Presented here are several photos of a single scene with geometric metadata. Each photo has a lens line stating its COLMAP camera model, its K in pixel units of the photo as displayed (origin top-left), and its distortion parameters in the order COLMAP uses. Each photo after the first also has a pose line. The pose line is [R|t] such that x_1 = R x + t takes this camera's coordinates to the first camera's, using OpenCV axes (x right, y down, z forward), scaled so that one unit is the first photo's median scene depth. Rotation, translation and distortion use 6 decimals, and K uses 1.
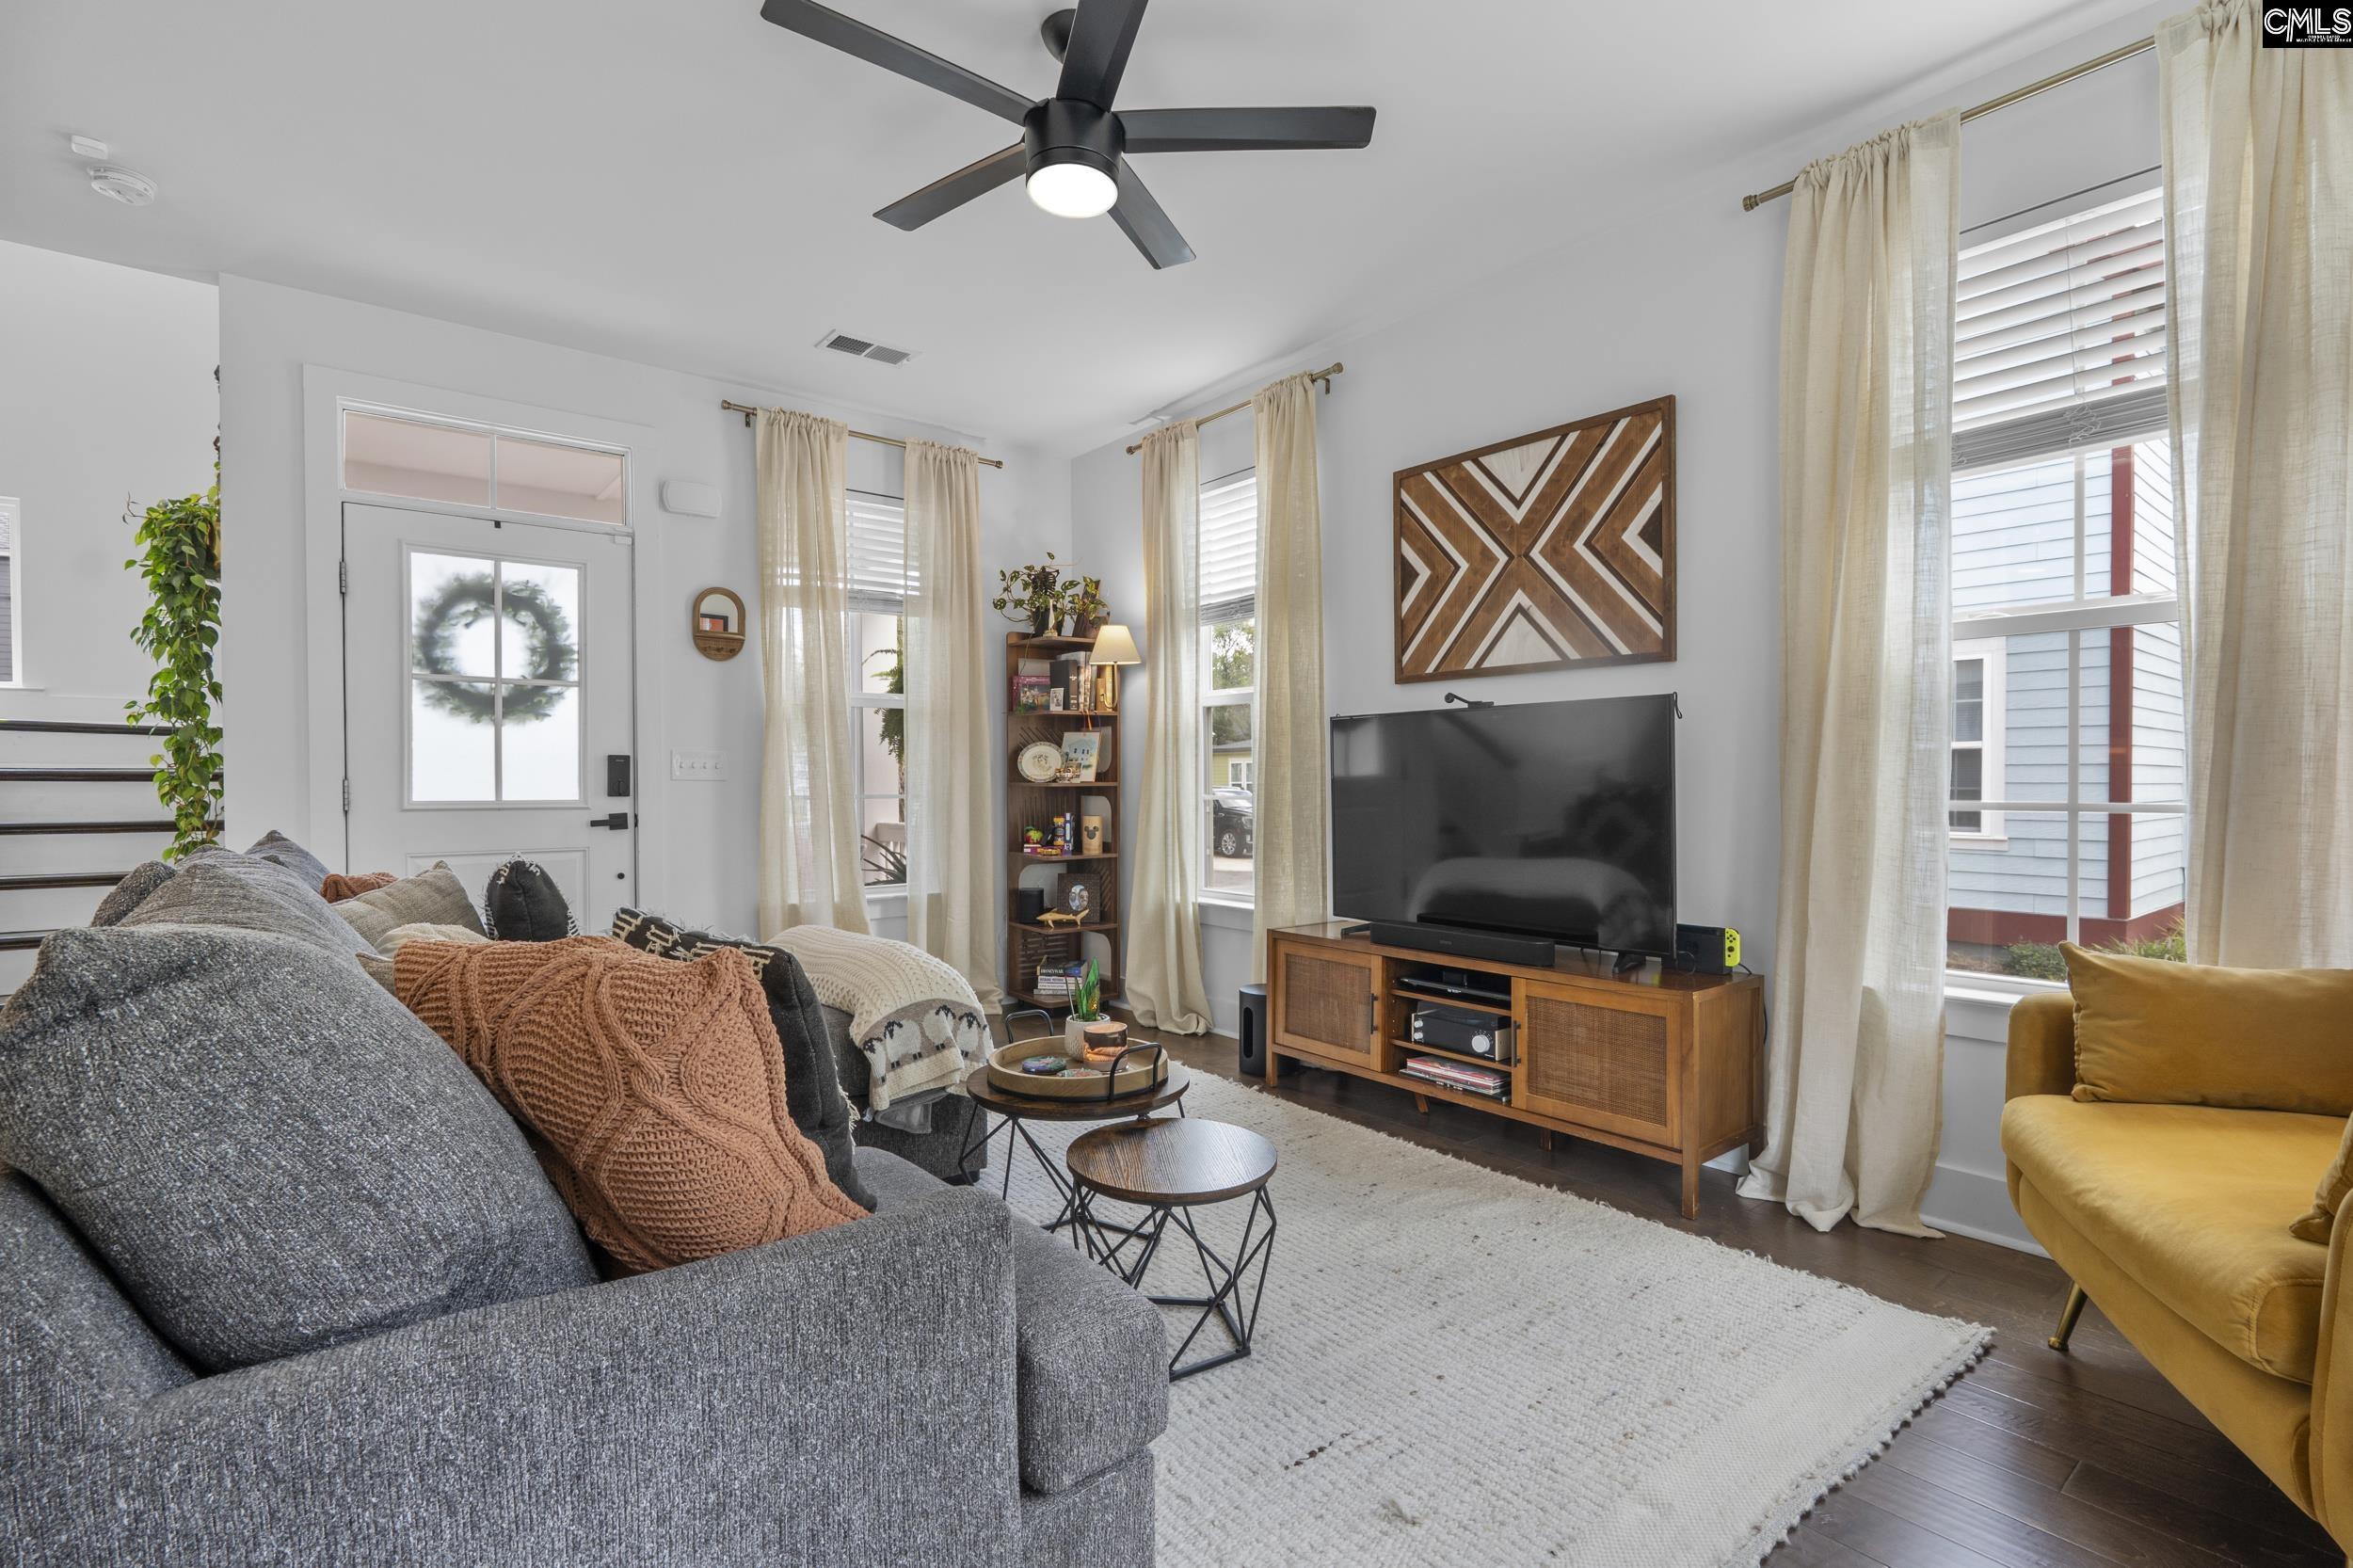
lens RADIAL K [[1086.3, 0, 1169.4], [0, 1086.3, 795.7], [0, 0, 1]] dist [-0.007130, -0.000029]
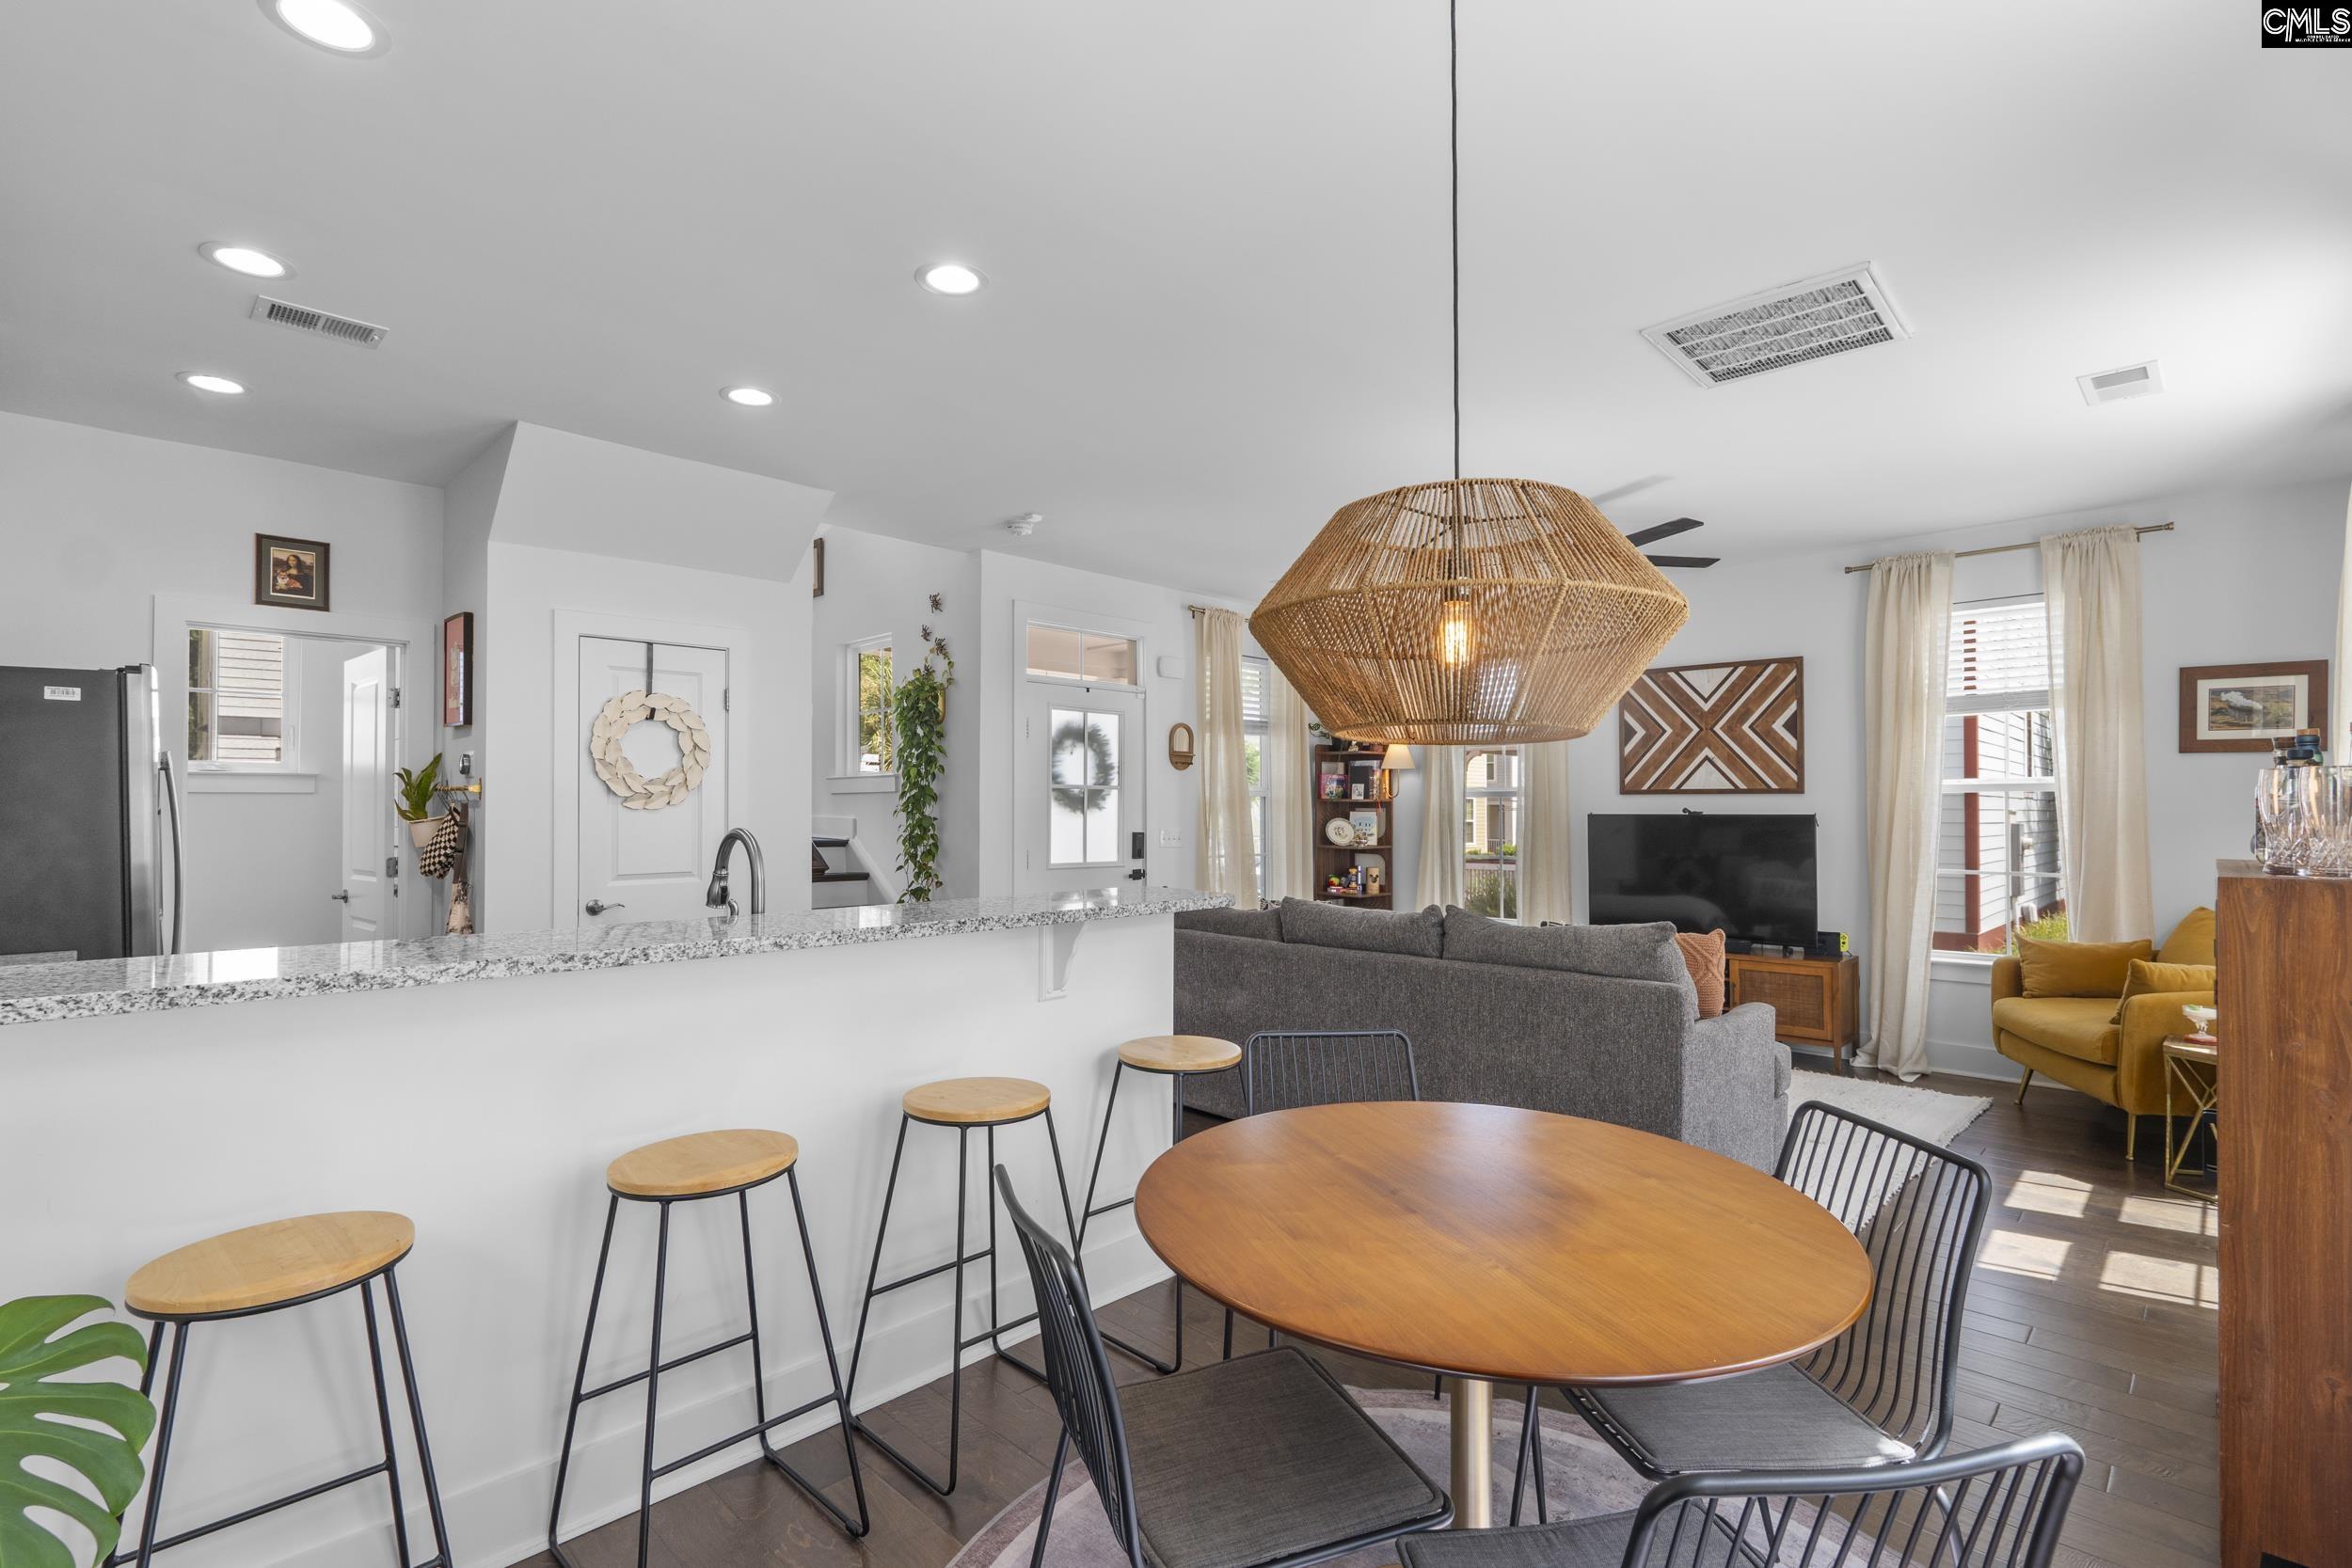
lens RADIAL K [[1085.7, 0, 1172.2], [0, 1085.7, 792.6], [0, 0, 1]] dist [-0.007130, -0.000029]
pose [[0.993587, 0.007078, 0.112852, -0.721862], [-0.003802, 0.999566, -0.029218, -0.055780], [-0.113010, 0.028601, 0.993182, -0.650492]]
